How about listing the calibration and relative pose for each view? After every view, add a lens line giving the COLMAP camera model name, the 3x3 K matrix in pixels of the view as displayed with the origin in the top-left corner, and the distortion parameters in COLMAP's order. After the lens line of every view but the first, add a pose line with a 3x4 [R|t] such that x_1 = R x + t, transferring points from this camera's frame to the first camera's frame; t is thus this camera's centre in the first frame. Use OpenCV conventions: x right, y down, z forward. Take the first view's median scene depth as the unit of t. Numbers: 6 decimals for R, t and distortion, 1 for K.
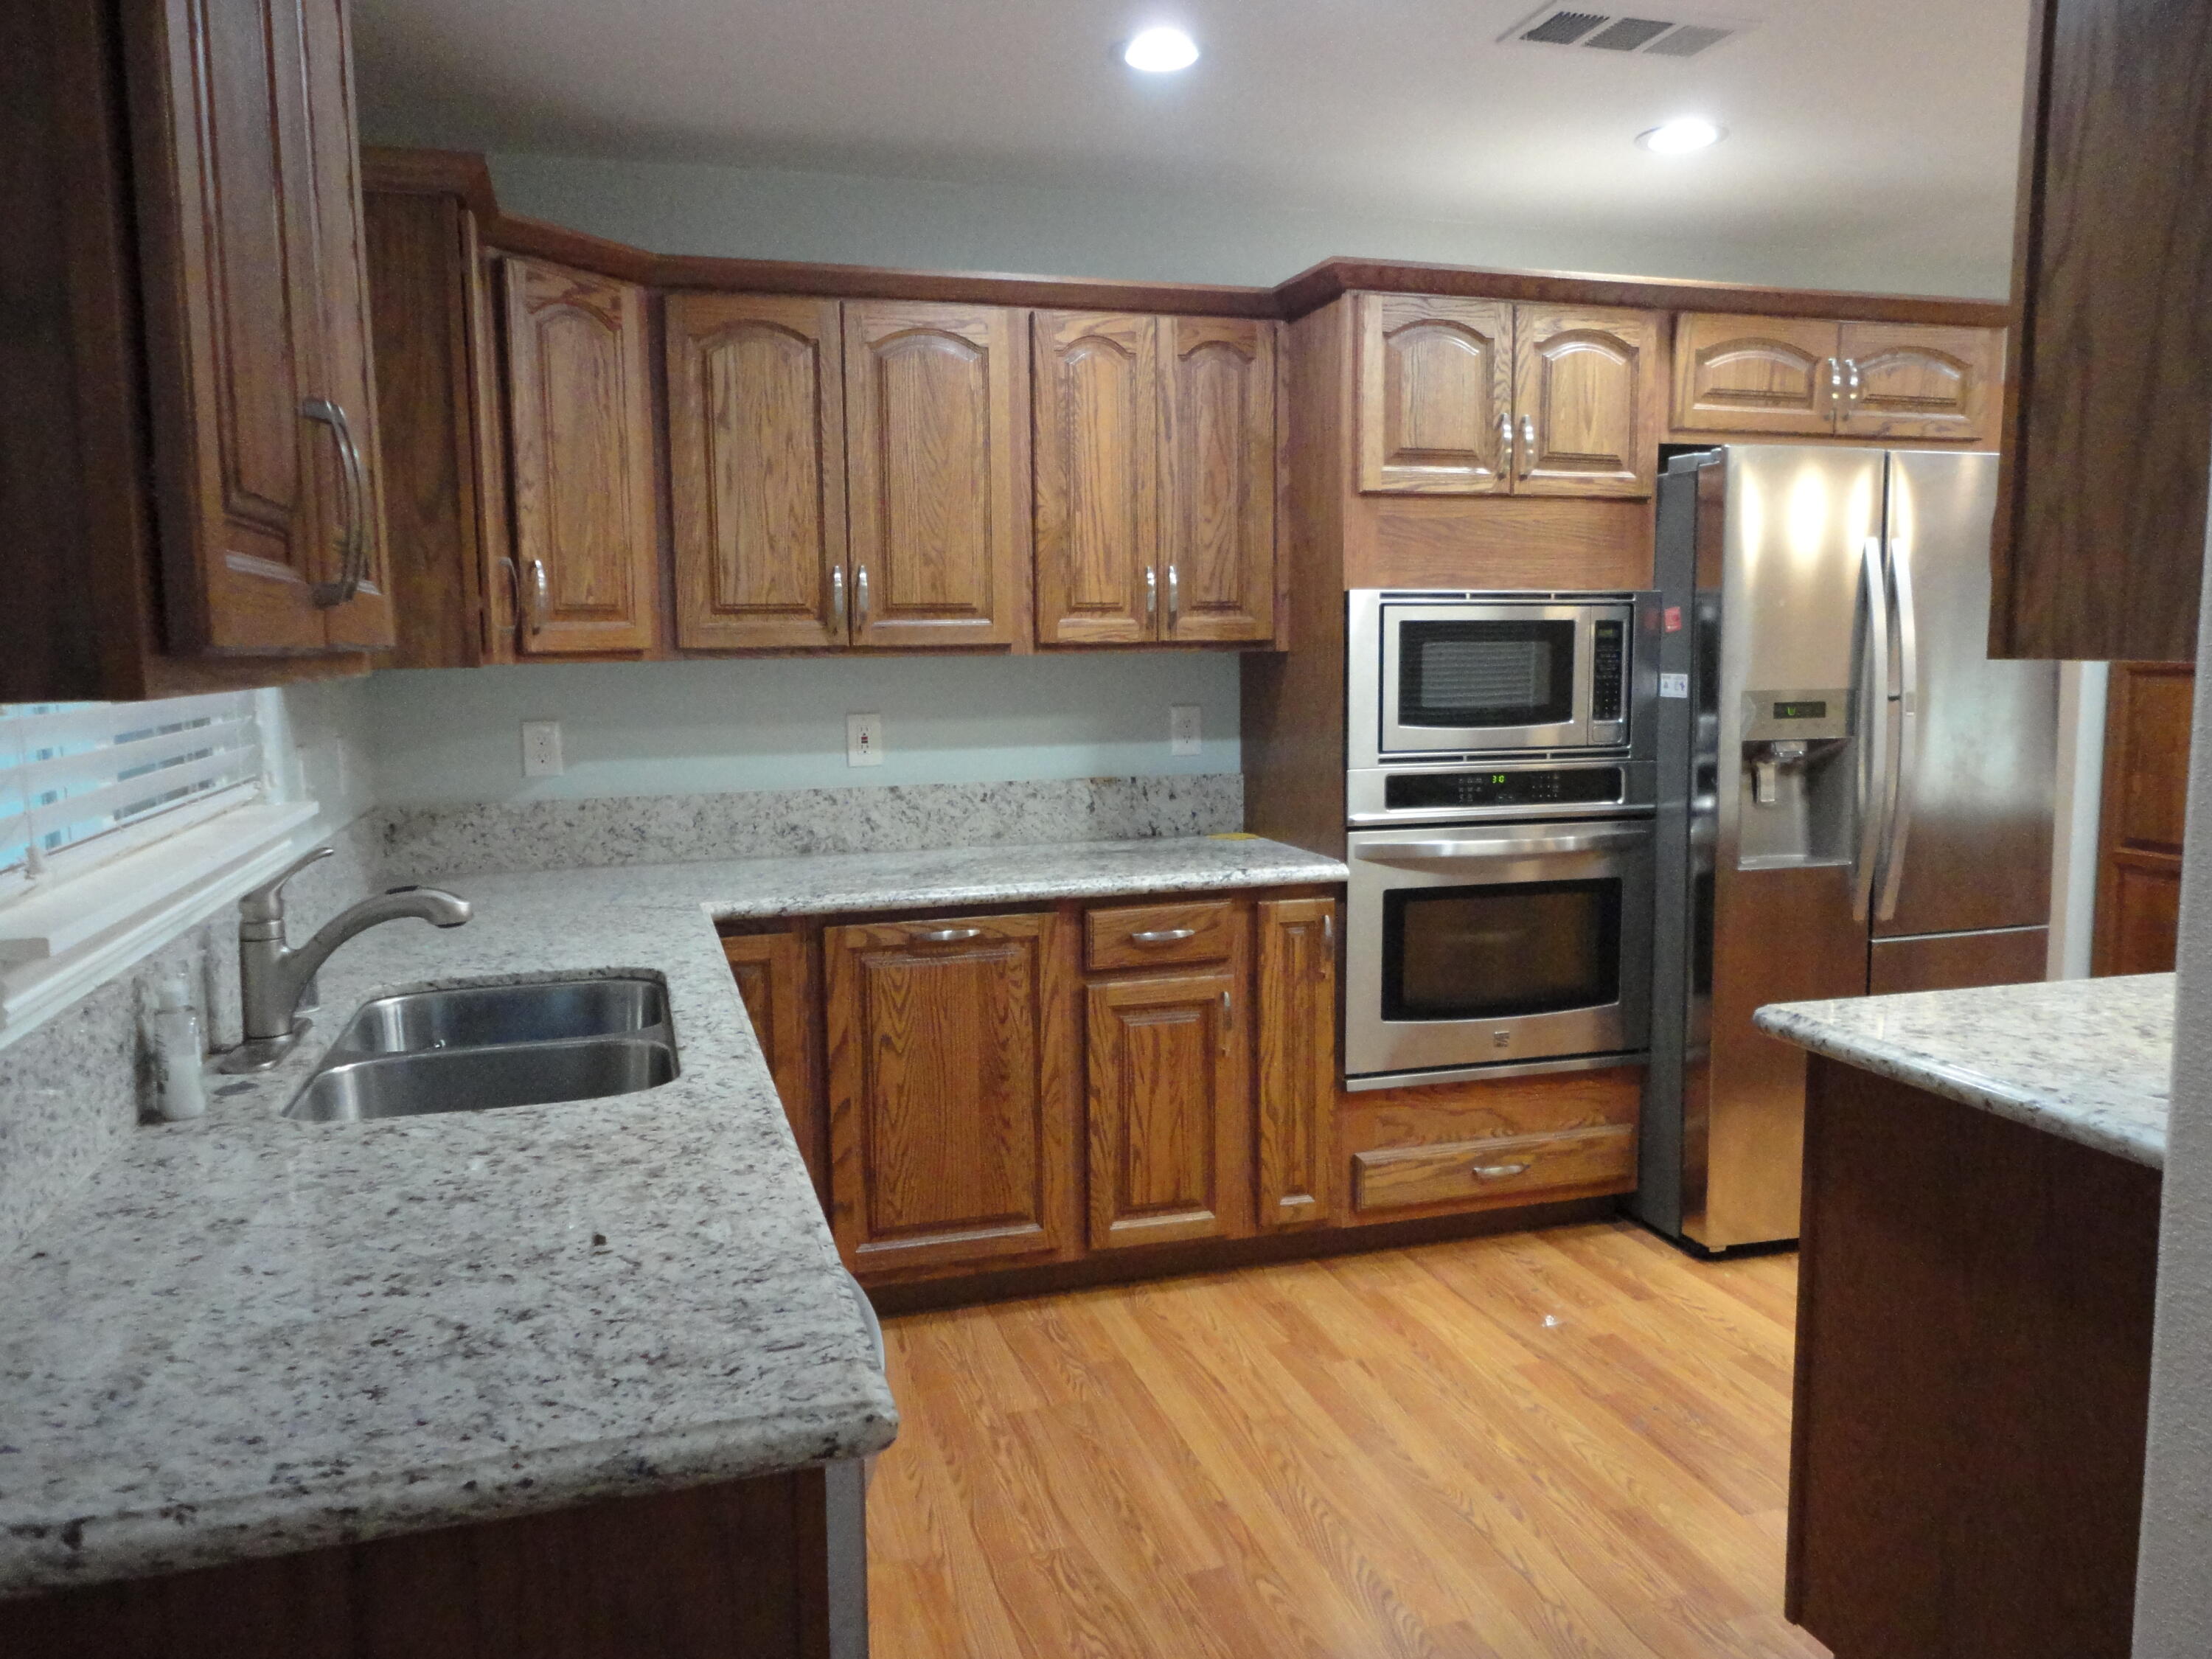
lens RADIAL K [[1622.8, 0, 1104.9], [0, 1622.8, 810.9], [0, 0, 1]] dist [0.004140, -0.000989]
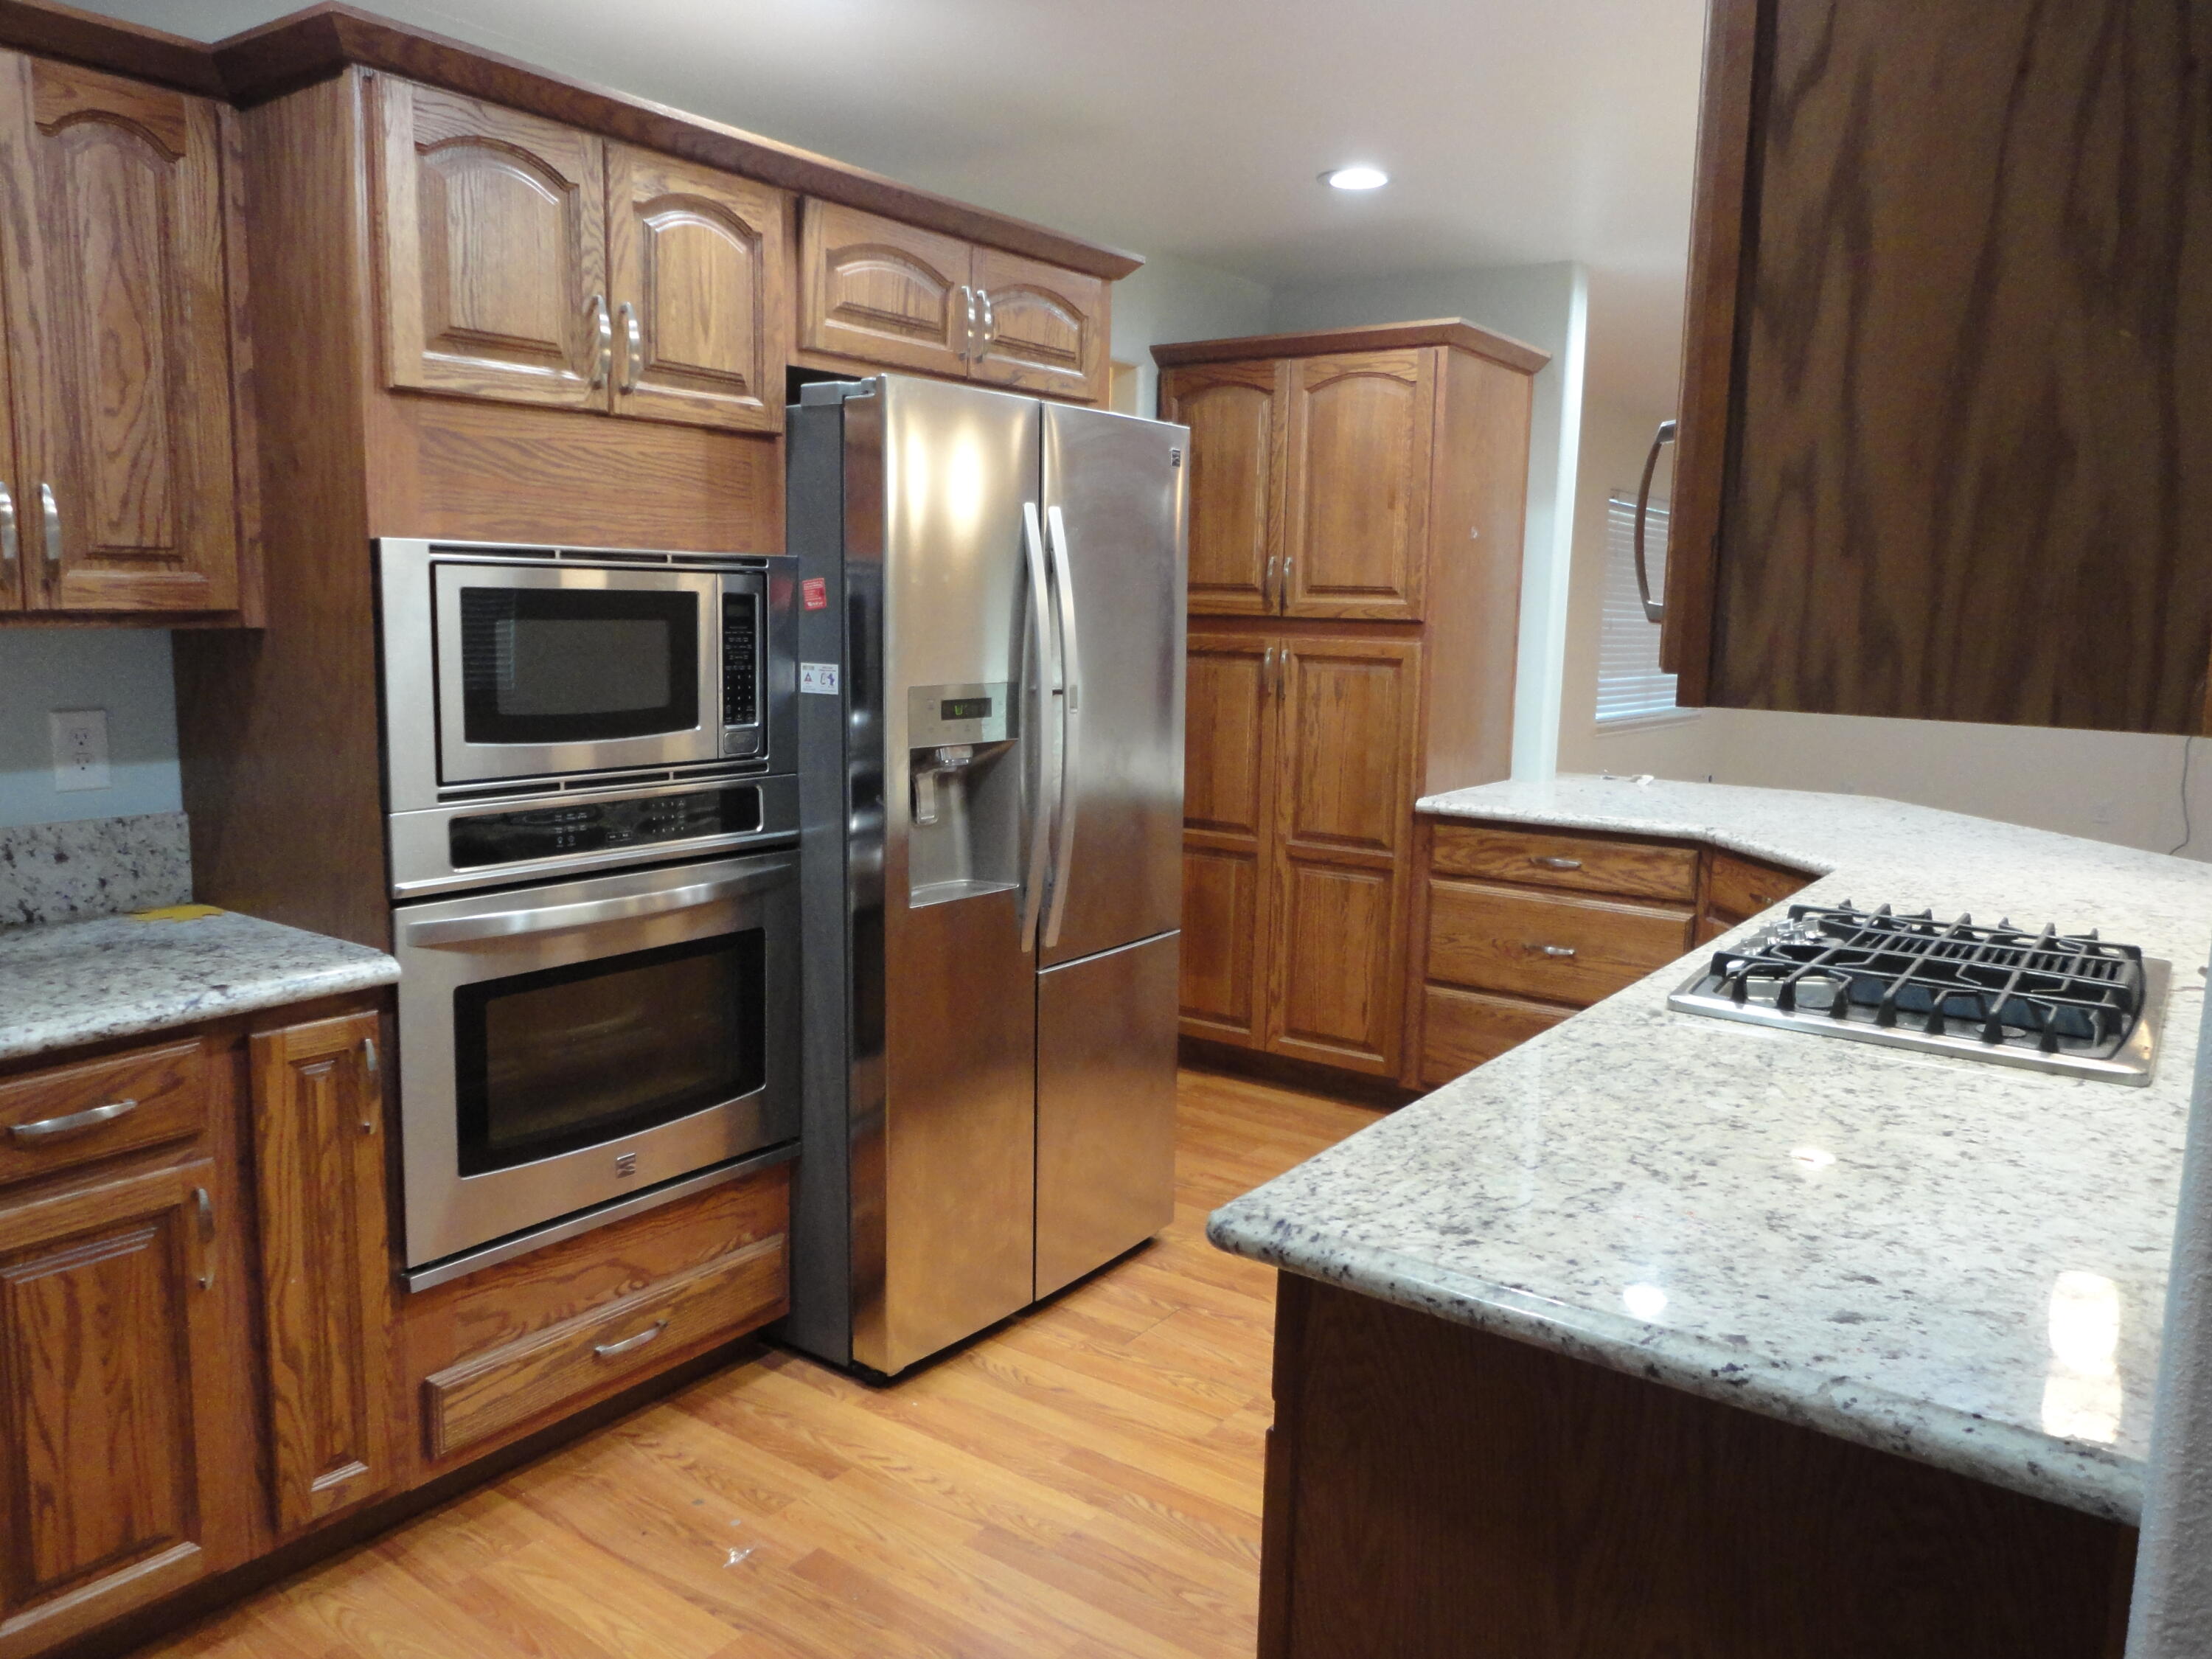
lens RADIAL K [[1622.8, 0, 1107.6], [0, 1622.8, 806.8], [0, 0, 1]] dist [0.004140, -0.000989]
pose [[0.800492, -0.054439, 0.596866, -0.009206], [0.039124, 0.998489, 0.038600, -0.040950], [-0.598065, -0.007547, 0.801412, 0.292564]]
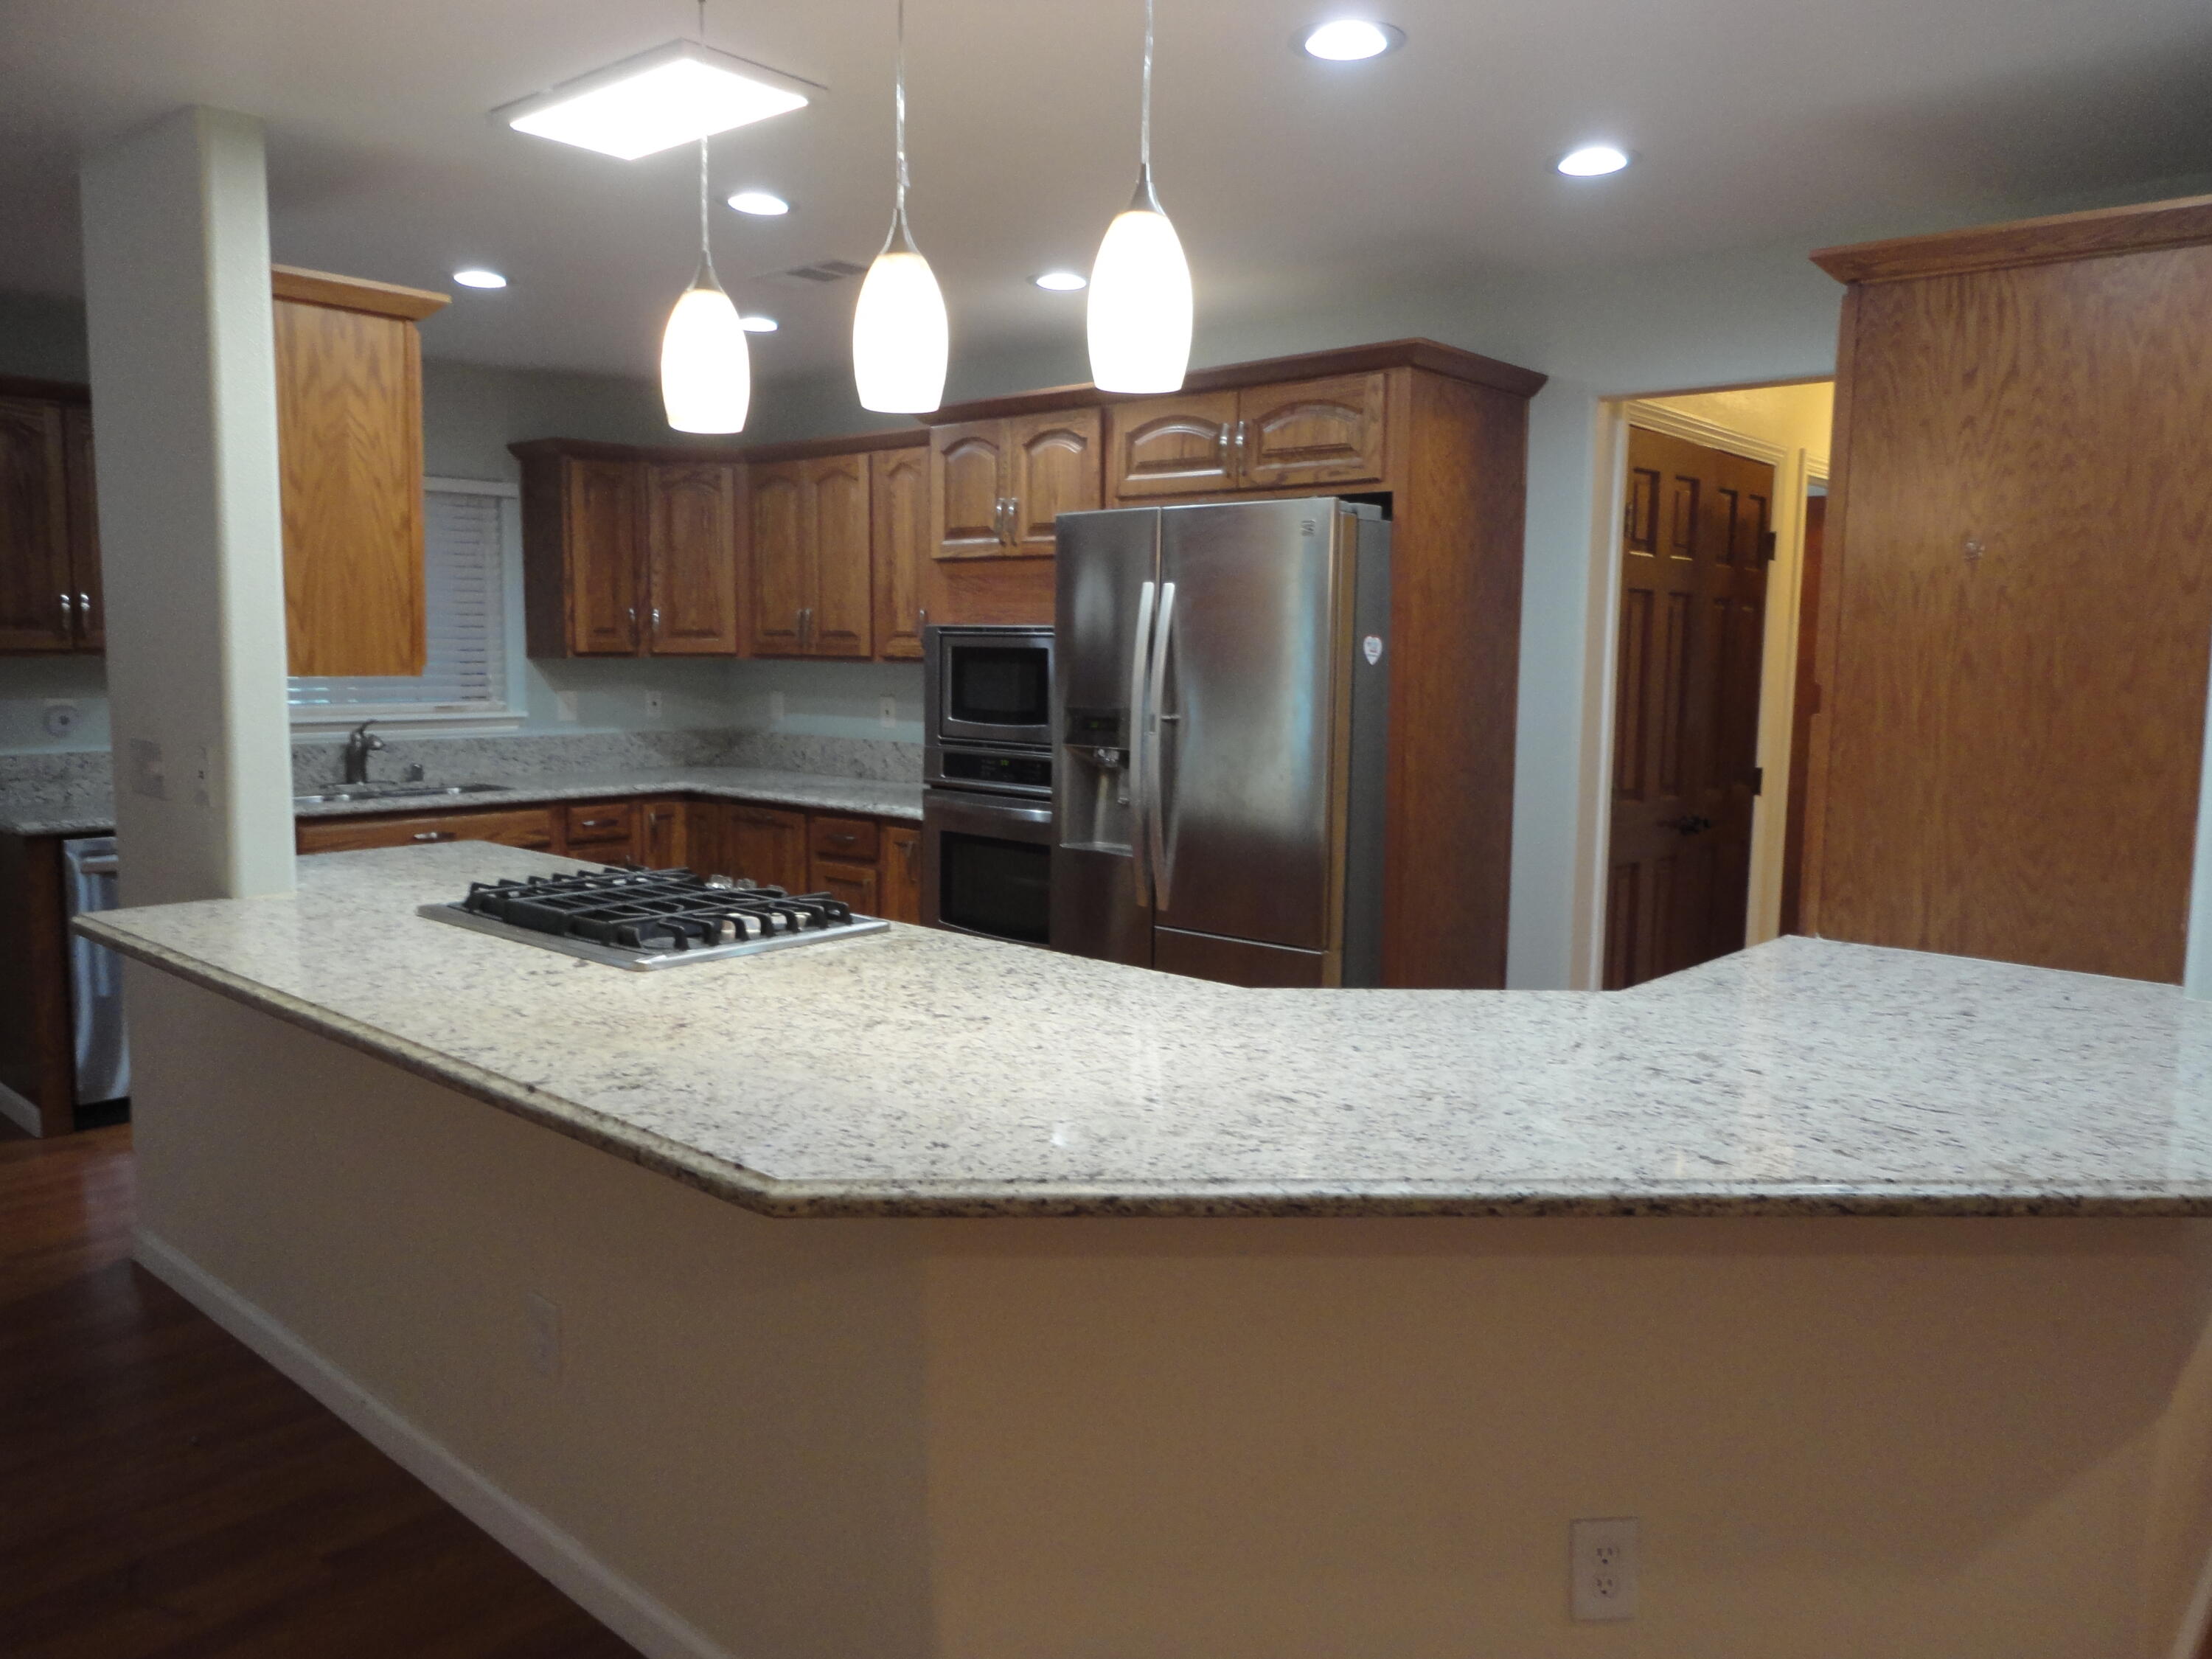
lens RADIAL K [[1622.8, 0, 1109.4], [0, 1622.8, 838.0], [0, 0, 1]] dist [0.004140, -0.000989]
pose [[0.497721, 0.119492, -0.859066, 1.474875], [-0.115315, 0.990788, 0.071004, -0.063871], [0.859637, 0.063723, 0.506915, 0.382159]]
